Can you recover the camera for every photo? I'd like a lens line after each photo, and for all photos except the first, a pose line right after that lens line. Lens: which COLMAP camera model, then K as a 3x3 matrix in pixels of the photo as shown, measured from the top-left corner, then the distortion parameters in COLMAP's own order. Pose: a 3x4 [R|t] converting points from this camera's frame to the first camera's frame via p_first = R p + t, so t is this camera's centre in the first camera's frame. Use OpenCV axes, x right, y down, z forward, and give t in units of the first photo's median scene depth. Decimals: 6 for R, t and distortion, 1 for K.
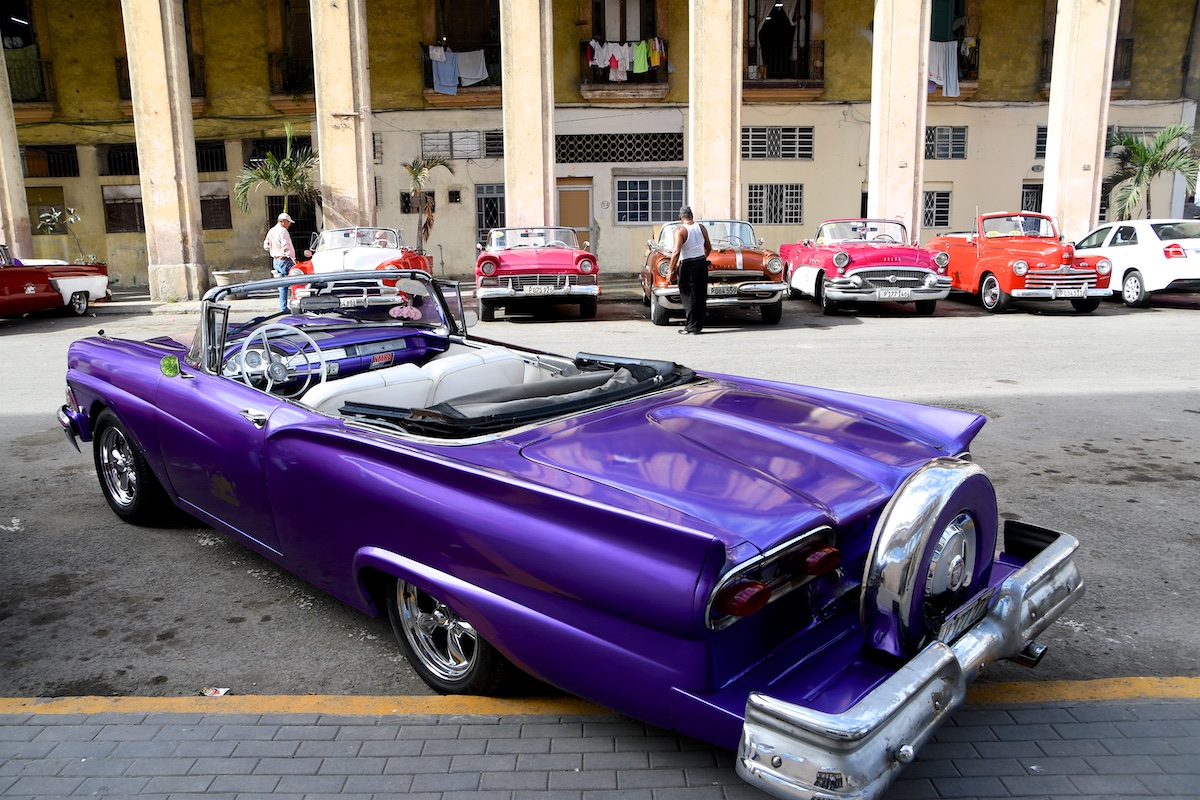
lens RADIAL K [[930.6, 0, 600.0], [0, 930.6, 400.0], [0, 0, 1]] dist [-0.169966, 0.145268]
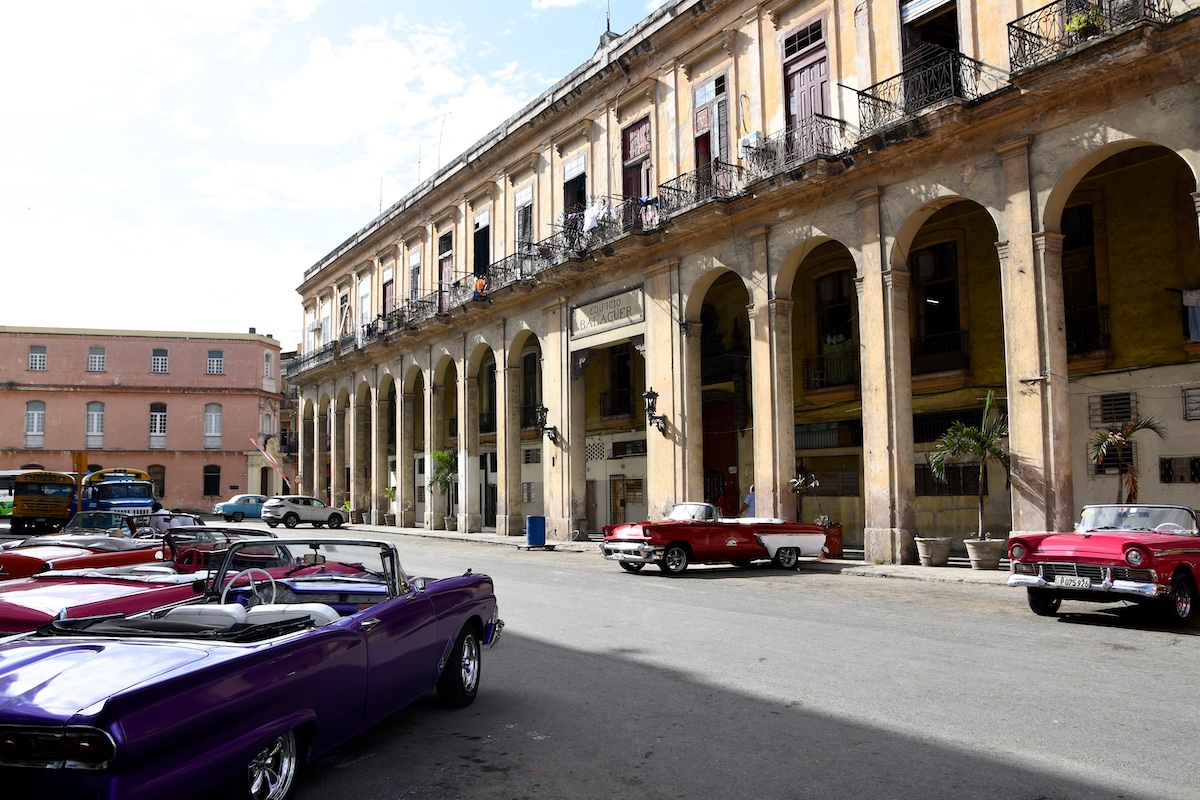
lens RADIAL K [[930.6, 0, 600.0], [0, 930.6, 400.0], [0, 0, 1]] dist [-0.169966, 0.145268]
pose [[0.514282, -0.072866, -0.854520, 0.288825], [-0.171544, 0.967508, -0.185743, -0.040318], [0.840290, 0.242112, 0.485072, 0.164565]]
